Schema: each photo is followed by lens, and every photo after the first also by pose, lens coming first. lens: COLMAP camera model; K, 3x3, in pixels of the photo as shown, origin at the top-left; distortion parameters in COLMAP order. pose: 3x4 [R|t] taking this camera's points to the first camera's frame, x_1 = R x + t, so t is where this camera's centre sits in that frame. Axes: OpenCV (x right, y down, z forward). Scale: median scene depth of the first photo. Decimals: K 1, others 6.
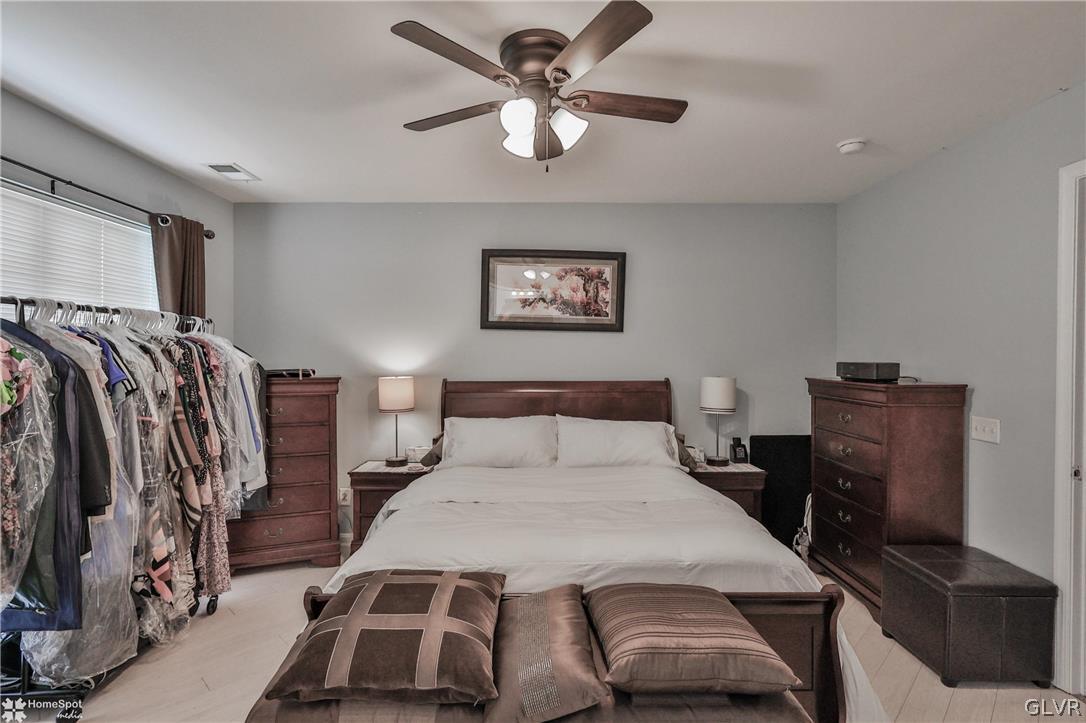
lens RADIAL K [[537.2, 0, 539.9], [0, 537.2, 361.6], [0, 0, 1]] dist [-0.000640, 0.000635]
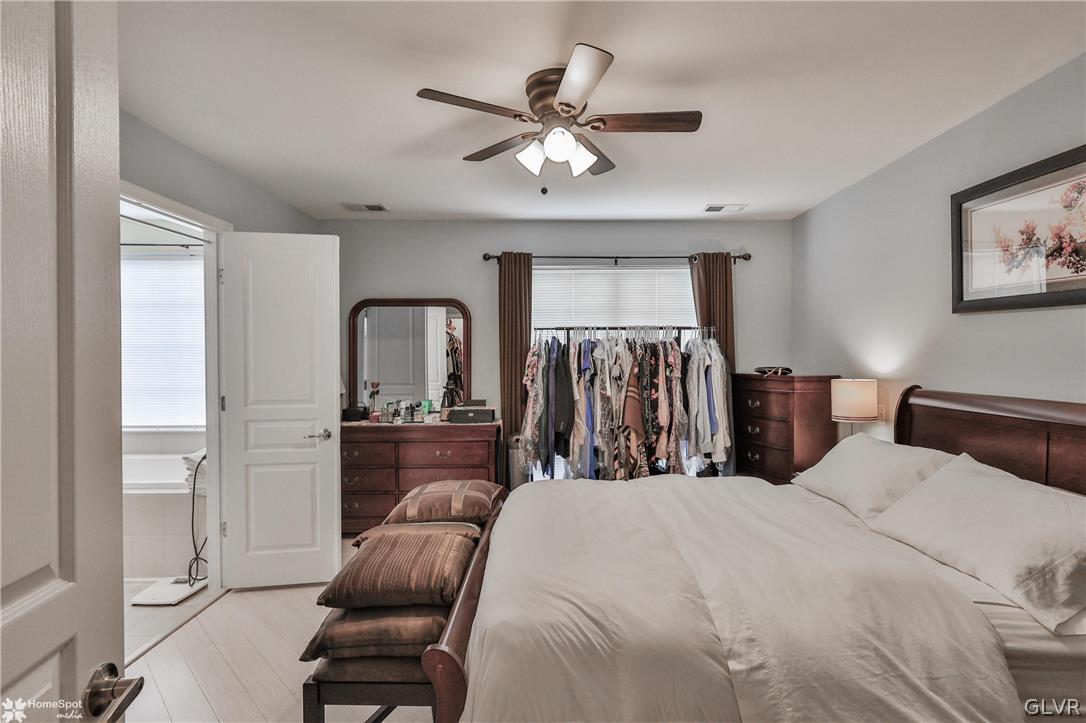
lens RADIAL K [[534.0, 0, 543.0], [0, 534.0, 361.5], [0, 0, 1]] dist [0.002696, 0.000446]
pose [[-0.007684, 0.009104, -0.999929, 0.621695], [-0.011575, 0.999891, 0.009192, -0.001715], [0.999903, 0.011645, -0.007577, 0.540997]]
